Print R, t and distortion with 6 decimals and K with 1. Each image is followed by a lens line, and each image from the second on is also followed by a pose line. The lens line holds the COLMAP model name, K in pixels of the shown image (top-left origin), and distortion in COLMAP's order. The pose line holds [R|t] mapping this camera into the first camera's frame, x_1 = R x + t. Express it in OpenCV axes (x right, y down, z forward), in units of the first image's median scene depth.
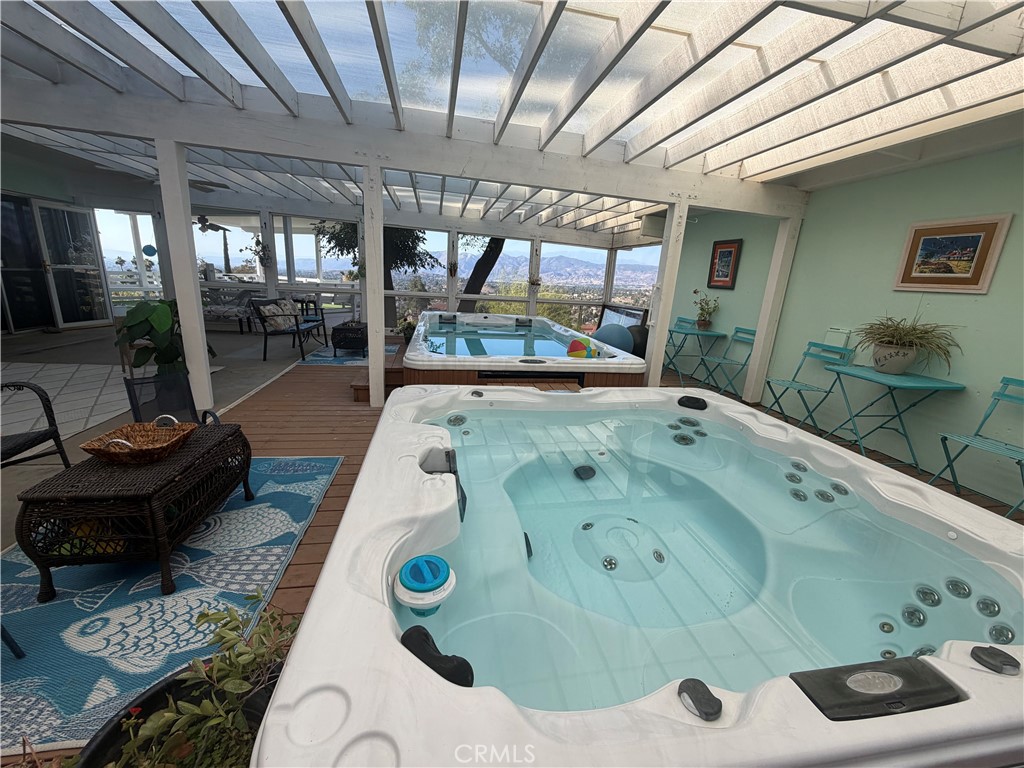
lens RADIAL K [[406.3, 0, 512.0], [0, 406.3, 384.0], [0, 0, 1]] dist [0.000914, 0.000108]
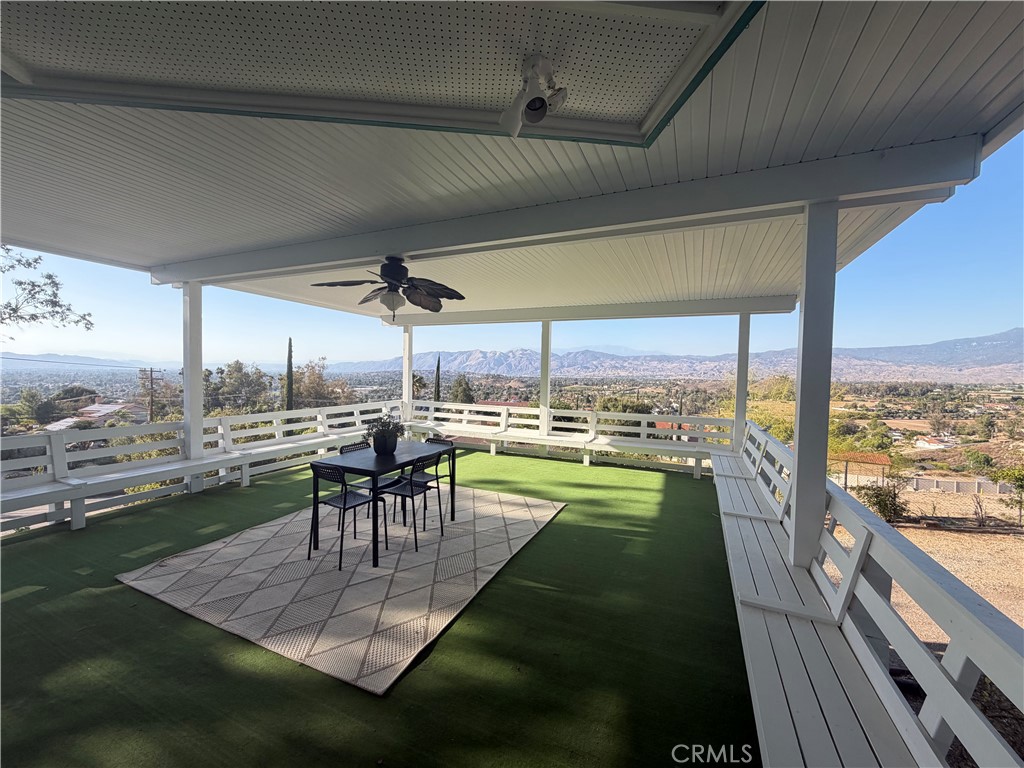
lens RADIAL K [[406.3, 0, 512.0], [0, 406.3, 384.0], [0, 0, 1]] dist [0.000914, 0.000108]
pose [[0.997689, -0.036013, -0.057626, -0.072068], [0.022066, 0.973758, -0.226512, -0.026718], [0.064271, 0.224717, 0.972302, 0.078321]]
